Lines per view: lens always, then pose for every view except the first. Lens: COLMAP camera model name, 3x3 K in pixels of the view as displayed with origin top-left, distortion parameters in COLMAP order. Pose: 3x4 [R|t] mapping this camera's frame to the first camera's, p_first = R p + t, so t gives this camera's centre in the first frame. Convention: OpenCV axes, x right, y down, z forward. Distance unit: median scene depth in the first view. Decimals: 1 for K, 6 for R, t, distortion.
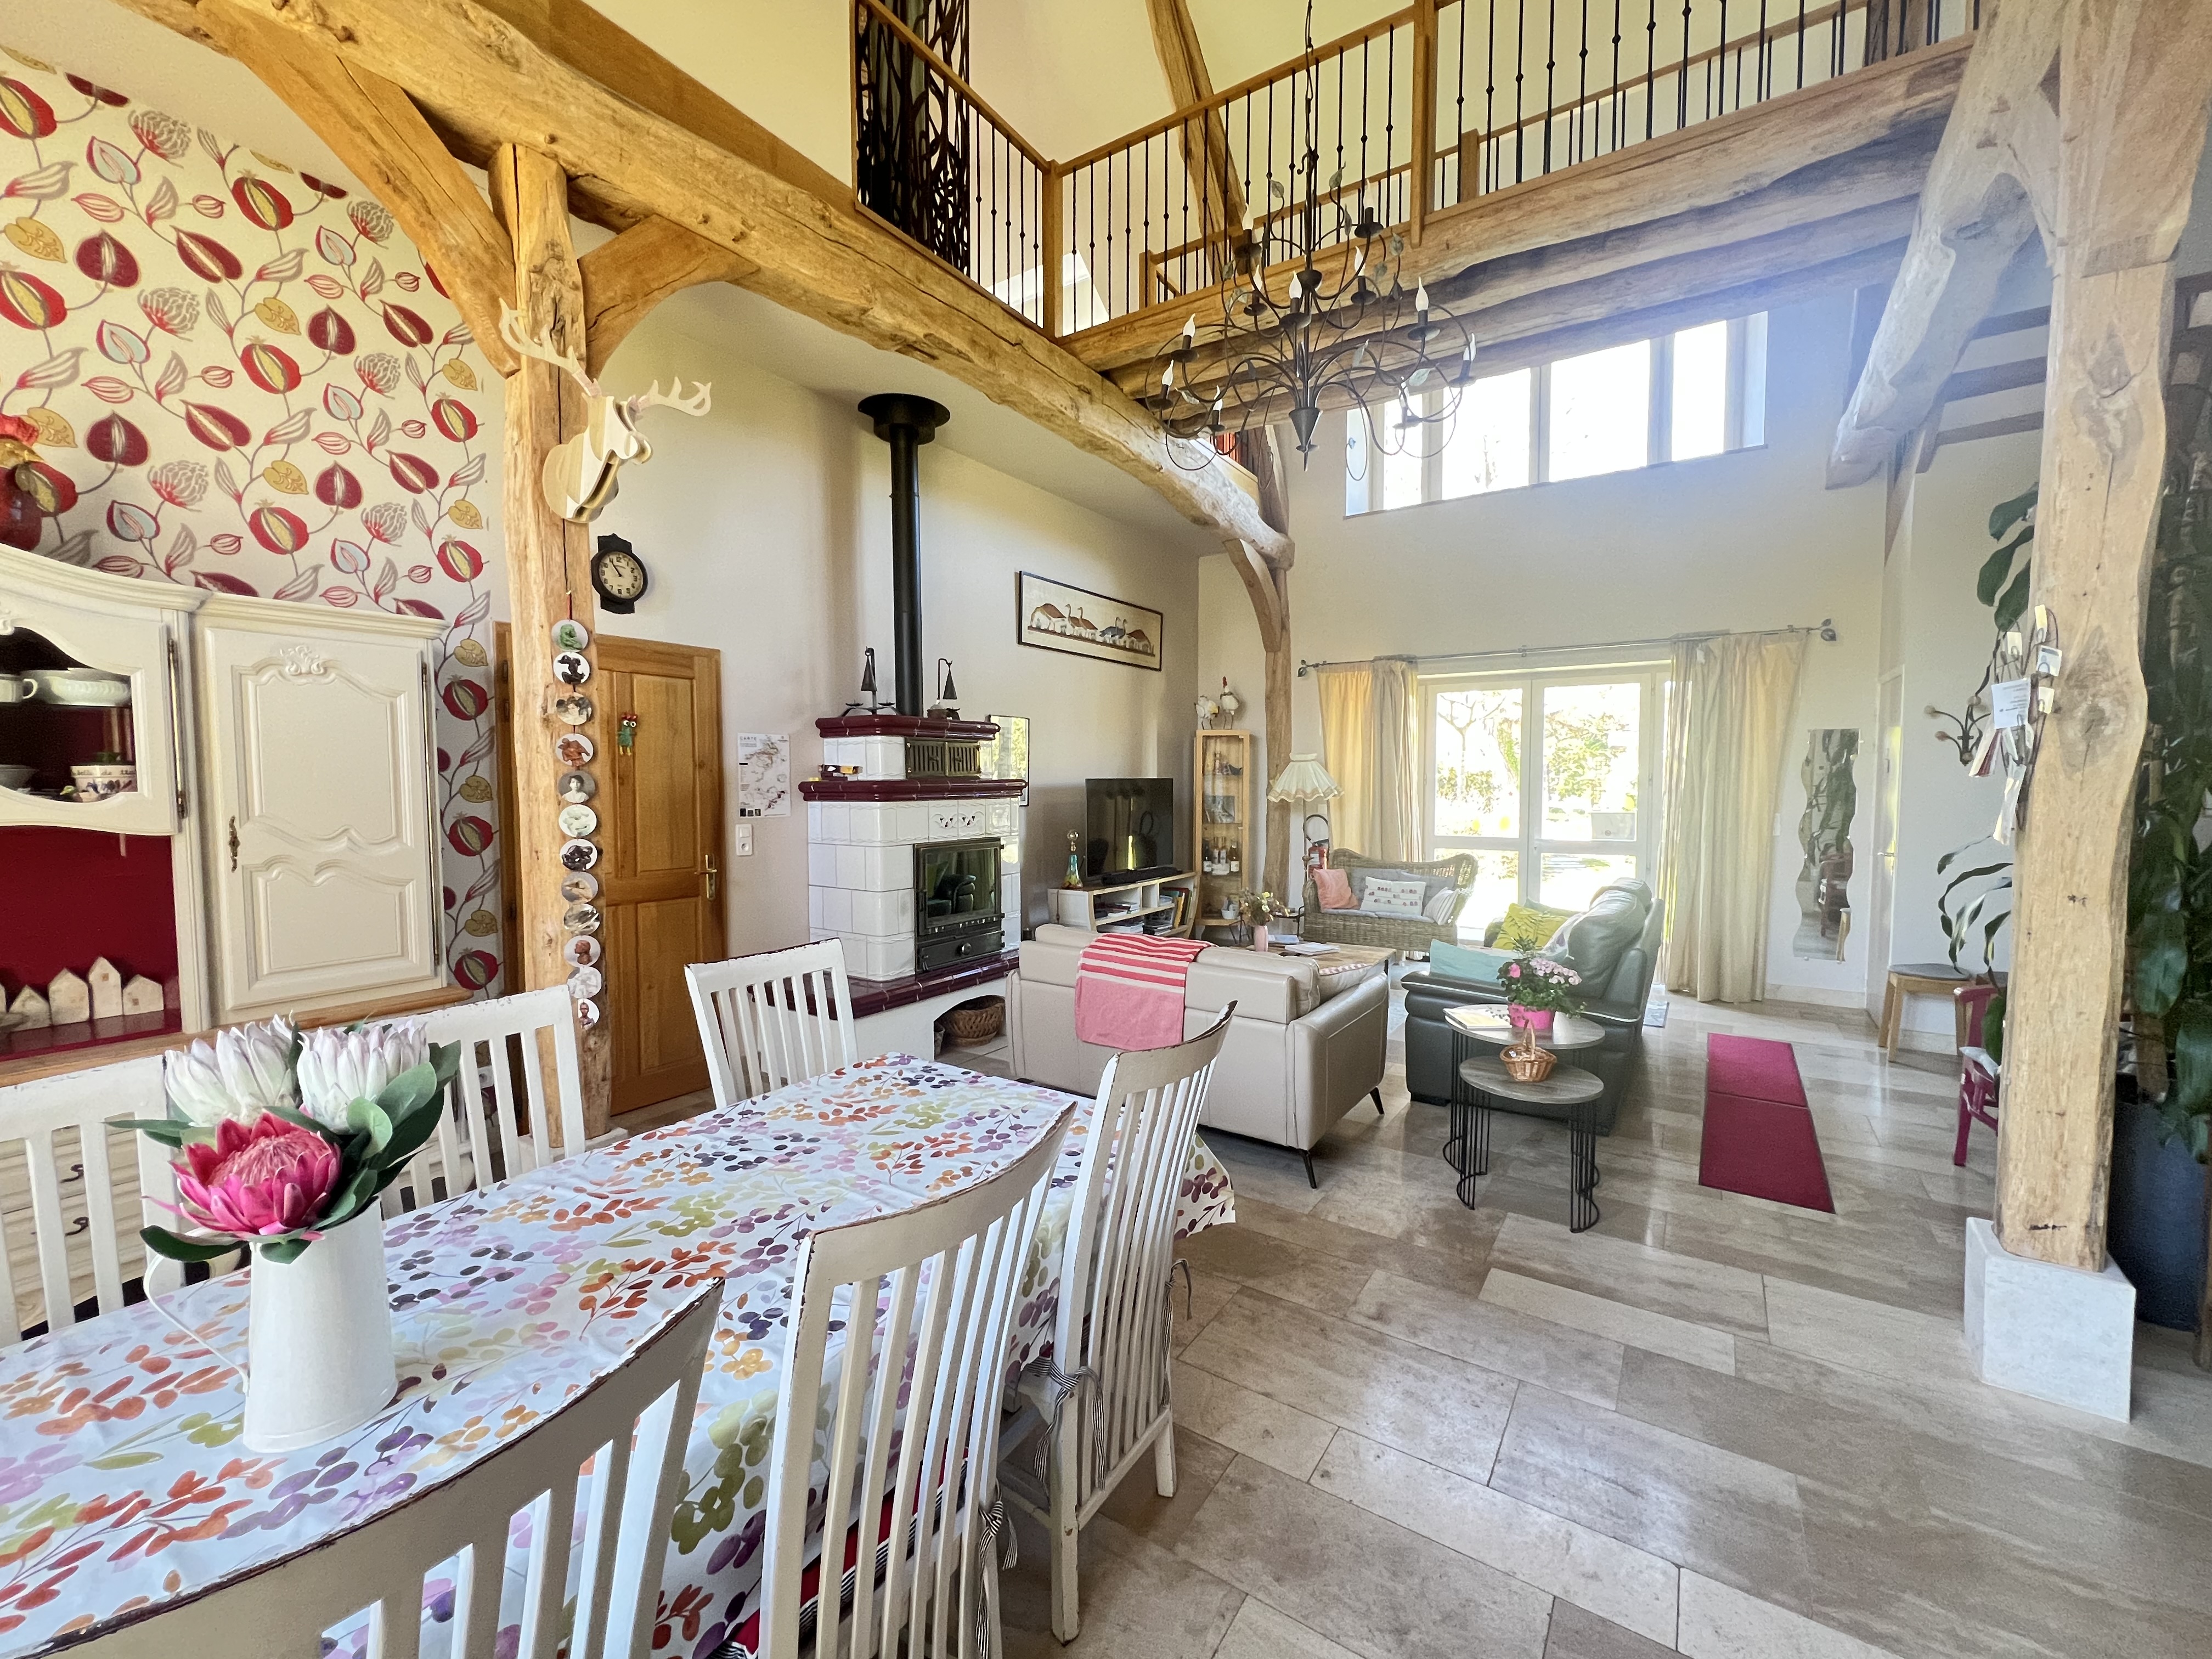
lens RADIAL K [[904.2, 0, 1110.8], [0, 904.2, 811.4], [0, 0, 1]] dist [0.013510, 0.000278]
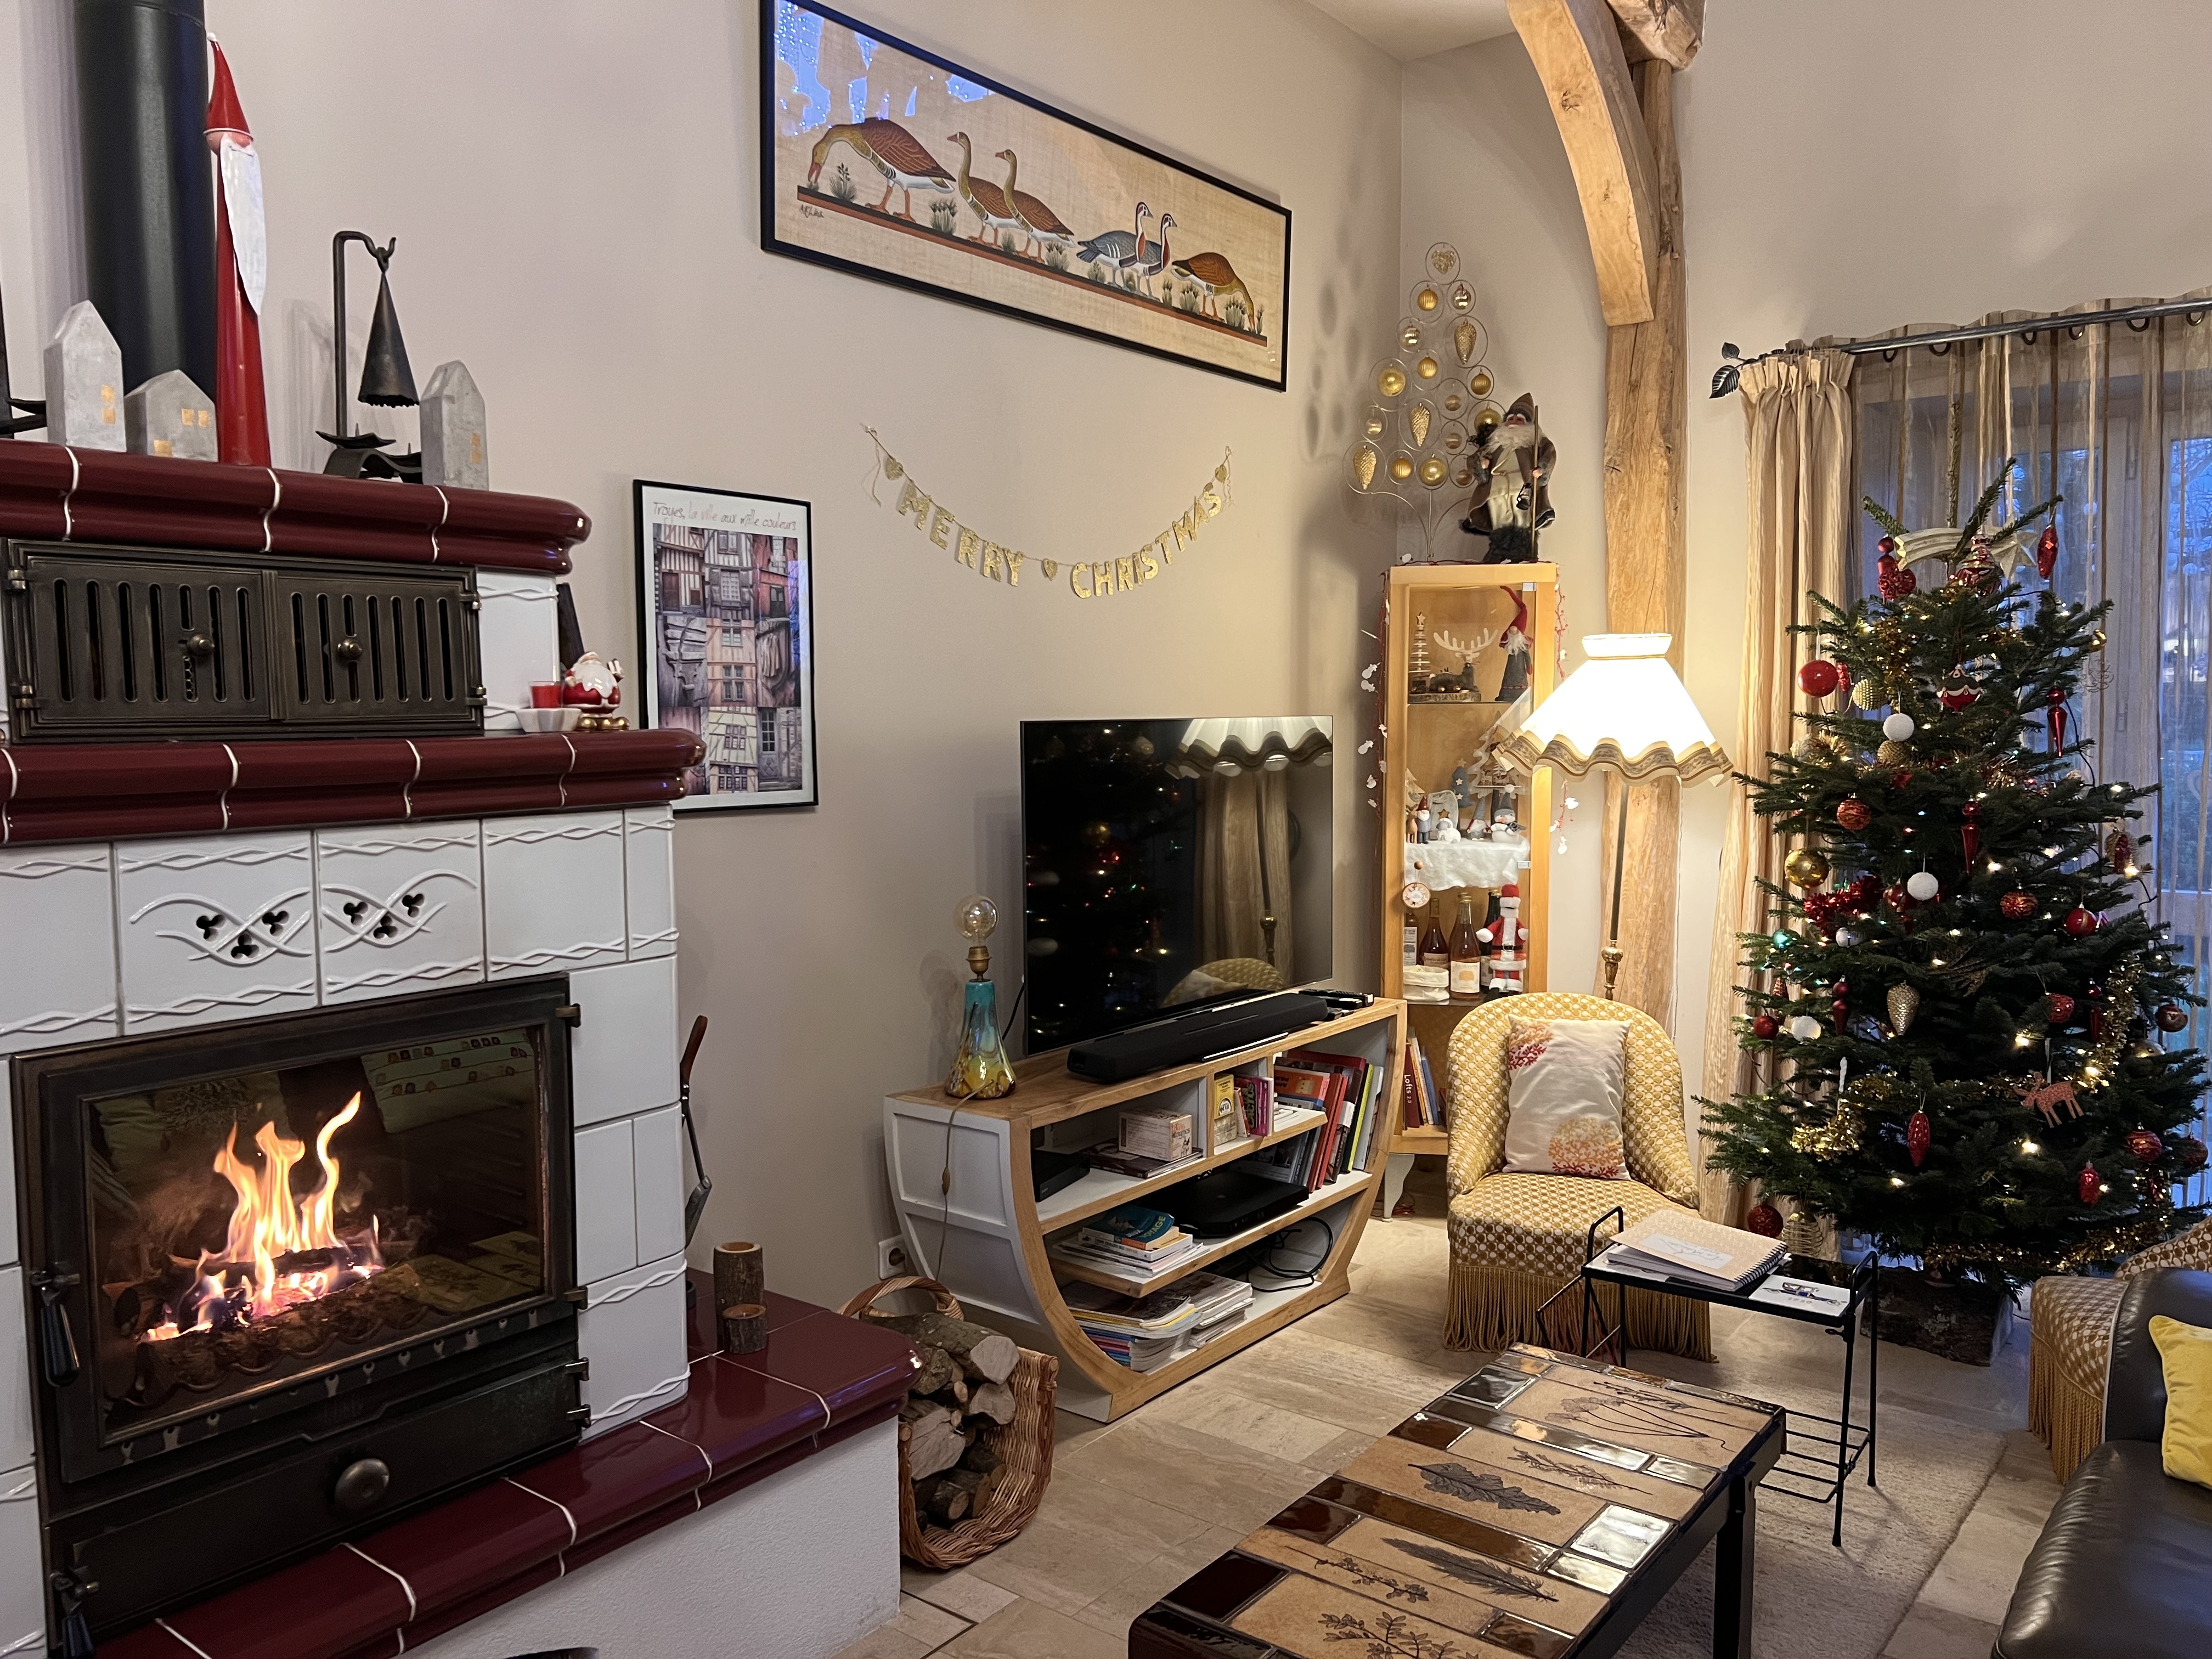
lens RADIAL K [[1681.1, 0, 1105.4], [0, 1681.1, 836.0], [0, 0, 1]] dist [0.001460, 0.001616]
pose [[0.997444, 0.000621, -0.071451, 0.051791], [0.002277, 0.999178, 0.040475, -0.025776], [0.071417, -0.040534, 0.996623, 0.568623]]
